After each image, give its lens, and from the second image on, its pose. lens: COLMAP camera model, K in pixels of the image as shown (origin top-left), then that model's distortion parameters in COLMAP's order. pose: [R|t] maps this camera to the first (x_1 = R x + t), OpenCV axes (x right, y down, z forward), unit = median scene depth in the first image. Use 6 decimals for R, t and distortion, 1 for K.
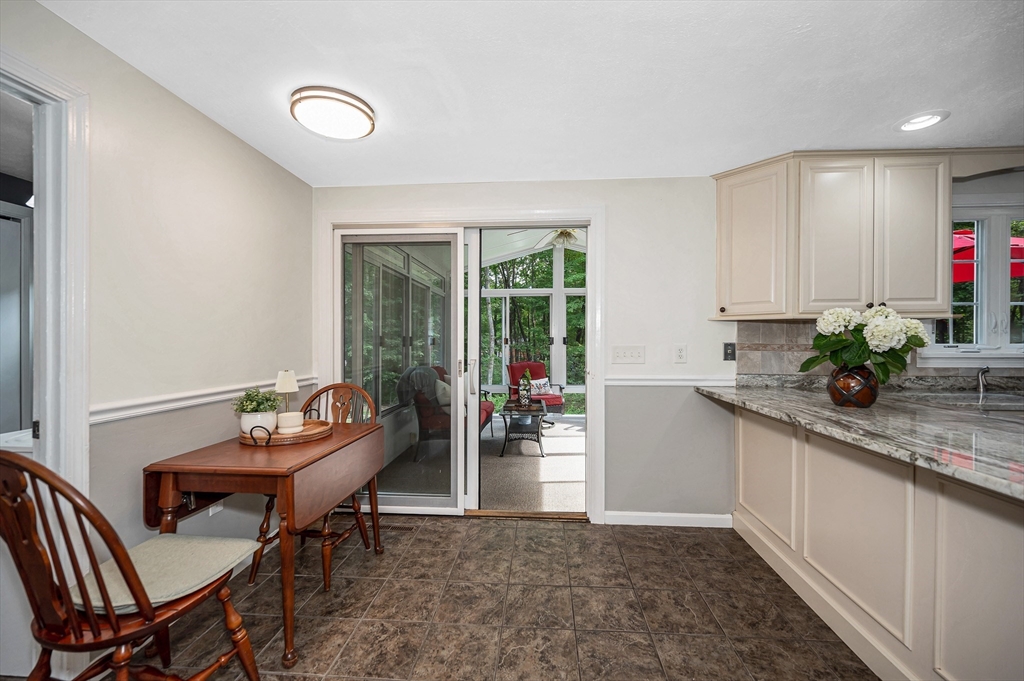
lens RADIAL K [[422.3, 0, 501.1], [0, 422.3, 343.5], [0, 0, 1]] dist [-0.003073, -0.000201]
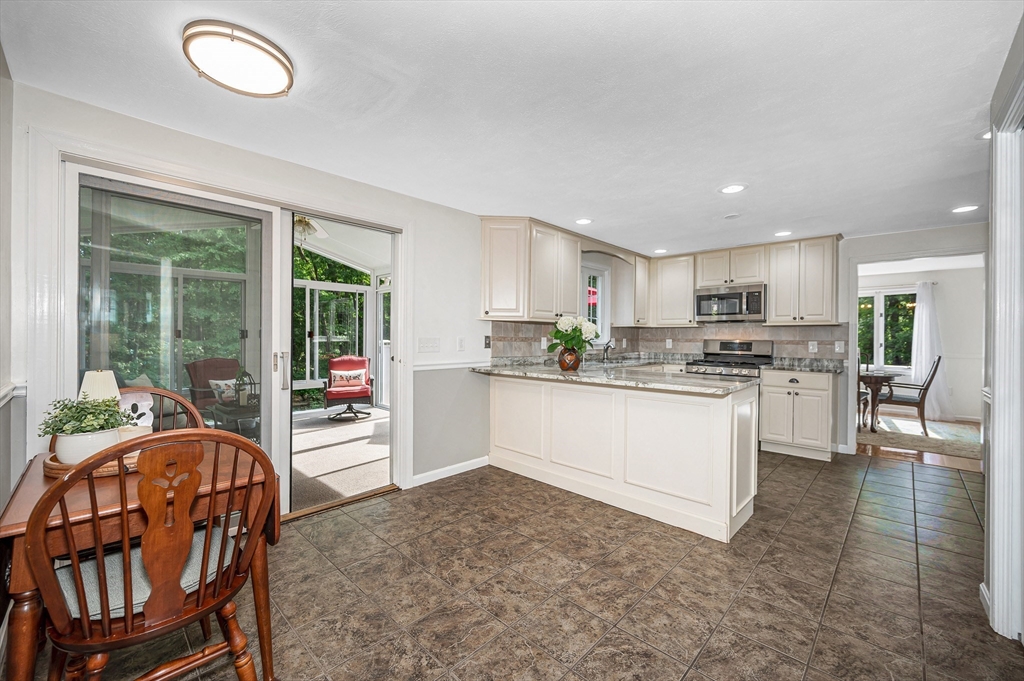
lens RADIAL K [[422.3, 0, 521.8], [0, 422.3, 342.7], [0, 0, 1]] dist [-0.003073, -0.000201]
pose [[0.614559, -0.005388, 0.788852, -0.520685], [-0.001886, 0.999964, 0.008299, 0.009375], [-0.788868, -0.006588, 0.614527, 0.027317]]
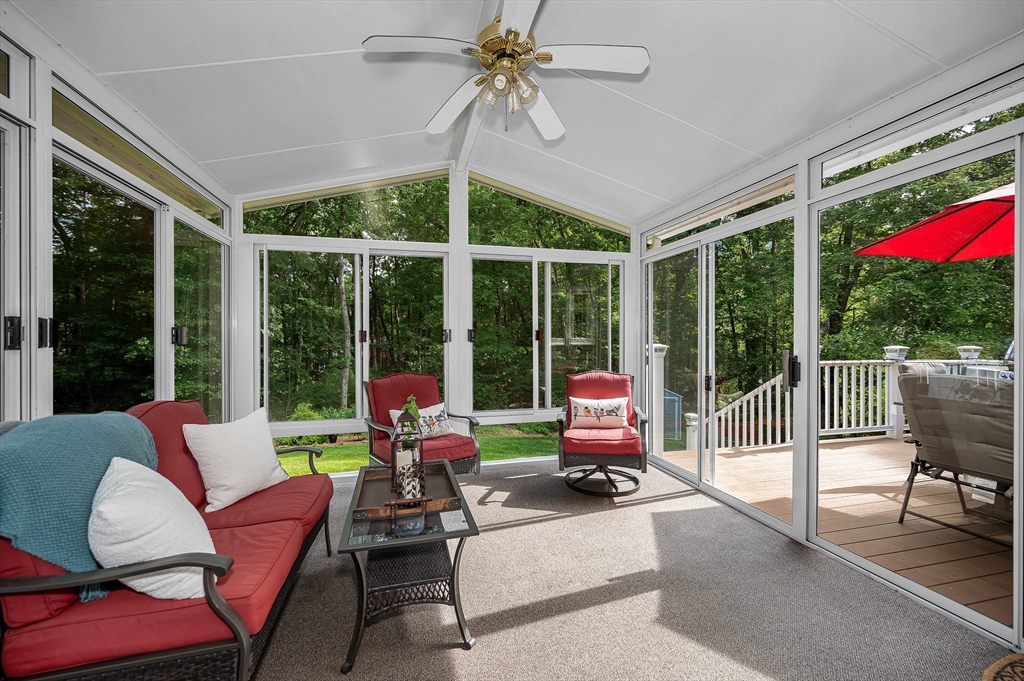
lens RADIAL K [[422.3, 0, 497.2], [0, 422.3, 337.8], [0, 0, 1]] dist [-0.003073, -0.000201]
pose [[0.951175, -0.002579, 0.308641, 0.018845], [0.005582, 0.999945, -0.008846, 0.005291], [-0.308601, 0.010137, 0.951137, 1.051302]]
